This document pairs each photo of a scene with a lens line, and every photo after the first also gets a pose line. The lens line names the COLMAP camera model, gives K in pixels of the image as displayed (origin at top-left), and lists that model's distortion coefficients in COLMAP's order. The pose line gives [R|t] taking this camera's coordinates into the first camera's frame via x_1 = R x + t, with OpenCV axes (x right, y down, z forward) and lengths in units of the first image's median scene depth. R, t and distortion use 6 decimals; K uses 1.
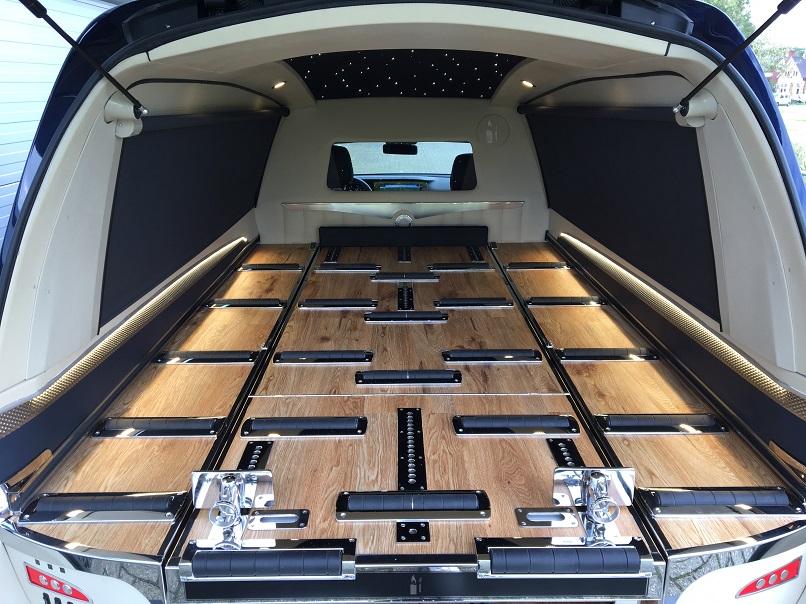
lens RADIAL K [[663.8, 0, 401.6], [0, 663.8, 302.6], [0, 0, 1]] dist [0.084203, -0.086148]
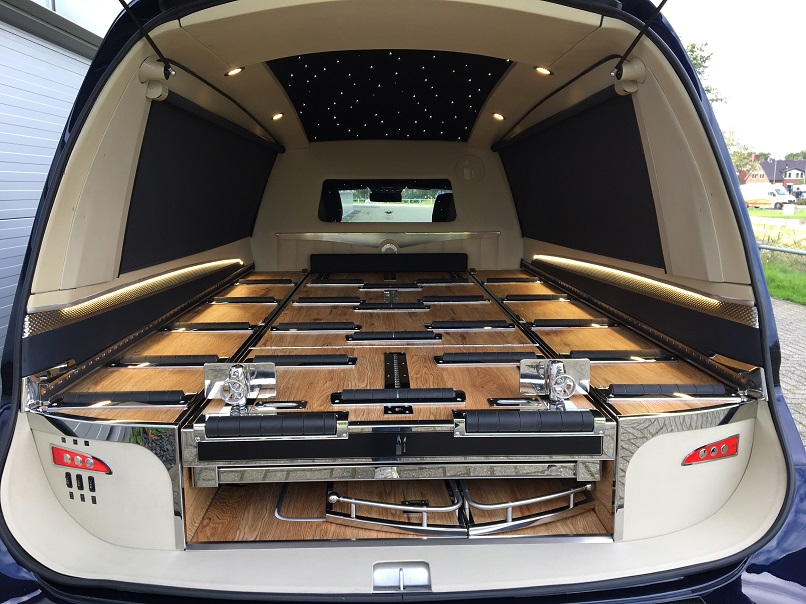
lens RADIAL K [[663.8, 0, 399.5], [0, 663.8, 301.1], [0, 0, 1]] dist [0.084203, -0.086148]
pose [[0.999823, -0.002603, 0.018620, -0.001124], [0.005207, 0.989965, -0.141219, 0.269649], [-0.018065, 0.141291, 0.989803, -0.127958]]
